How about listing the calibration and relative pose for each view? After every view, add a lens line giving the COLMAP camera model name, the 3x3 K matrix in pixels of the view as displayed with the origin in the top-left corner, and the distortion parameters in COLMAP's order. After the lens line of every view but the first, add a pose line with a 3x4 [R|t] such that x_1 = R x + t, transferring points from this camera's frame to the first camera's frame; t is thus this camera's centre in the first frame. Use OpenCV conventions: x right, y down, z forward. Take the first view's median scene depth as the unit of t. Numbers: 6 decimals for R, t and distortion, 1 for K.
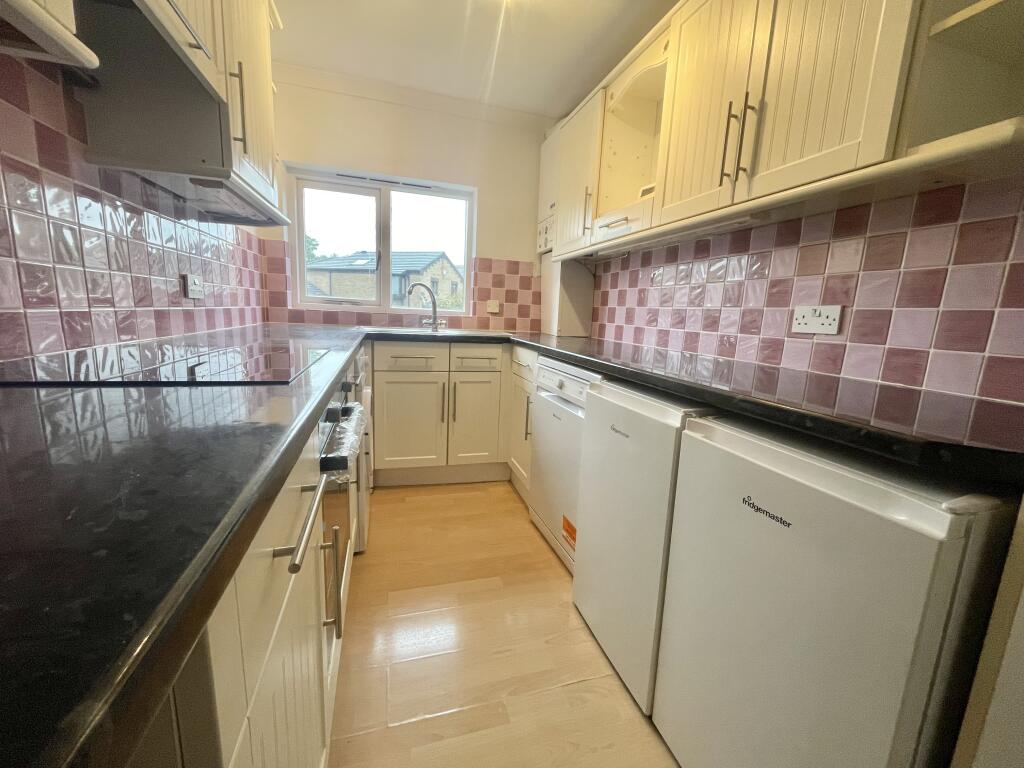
lens RADIAL K [[411.9, 0, 512.0], [0, 411.9, 384.0], [0, 0, 1]] dist [-0.000232, -0.000071]
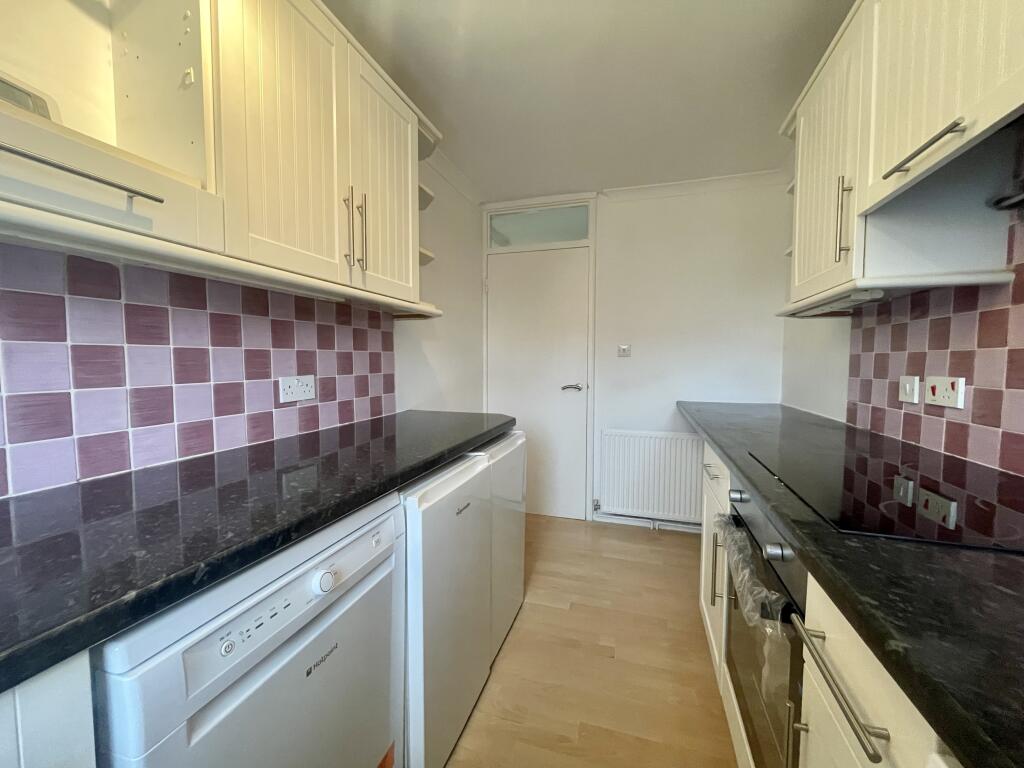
lens RADIAL K [[411.9, 0, 512.0], [0, 411.9, 384.0], [0, 0, 1]] dist [-0.000232, -0.000071]
pose [[-0.824941, 0.023404, 0.564734, -0.216075], [0.160675, 0.967632, 0.194607, -0.164423], [-0.541900, 0.251278, -0.802000, 0.890543]]
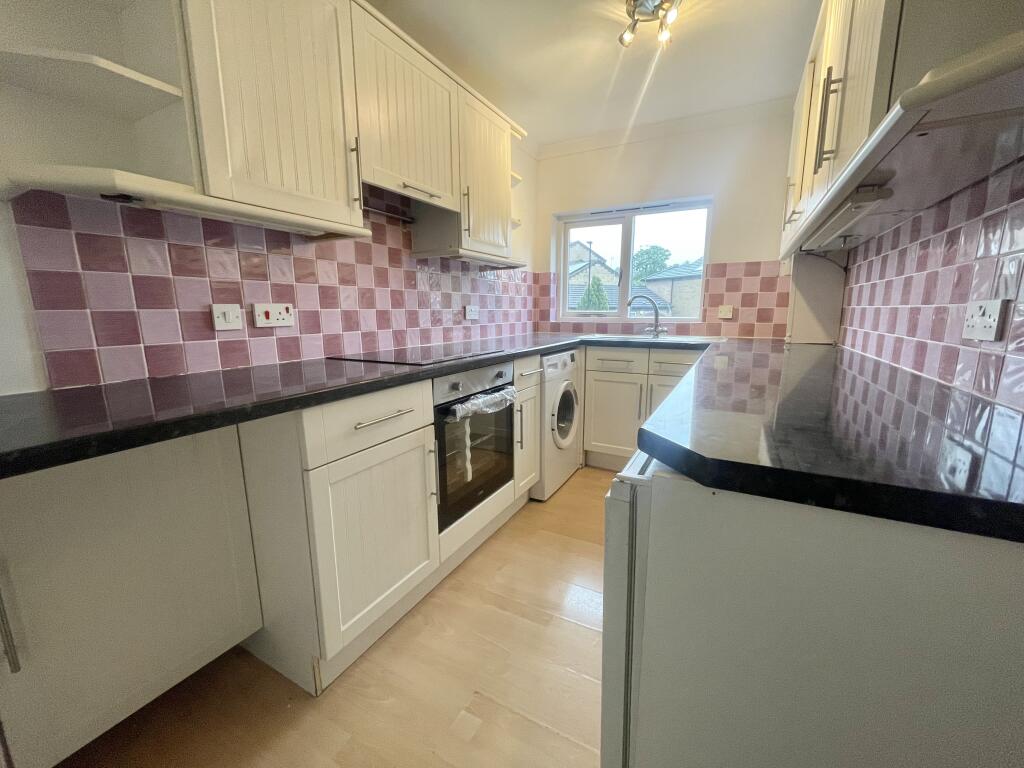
lens RADIAL K [[411.9, 0, 512.0], [0, 411.9, 384.0], [0, 0, 1]] dist [-0.000232, -0.000071]
pose [[0.702912, 0.074571, -0.707357, 0.372462], [-0.085482, 0.996138, 0.020069, 0.004177], [0.706122, 0.046360, 0.706571, -0.035279]]
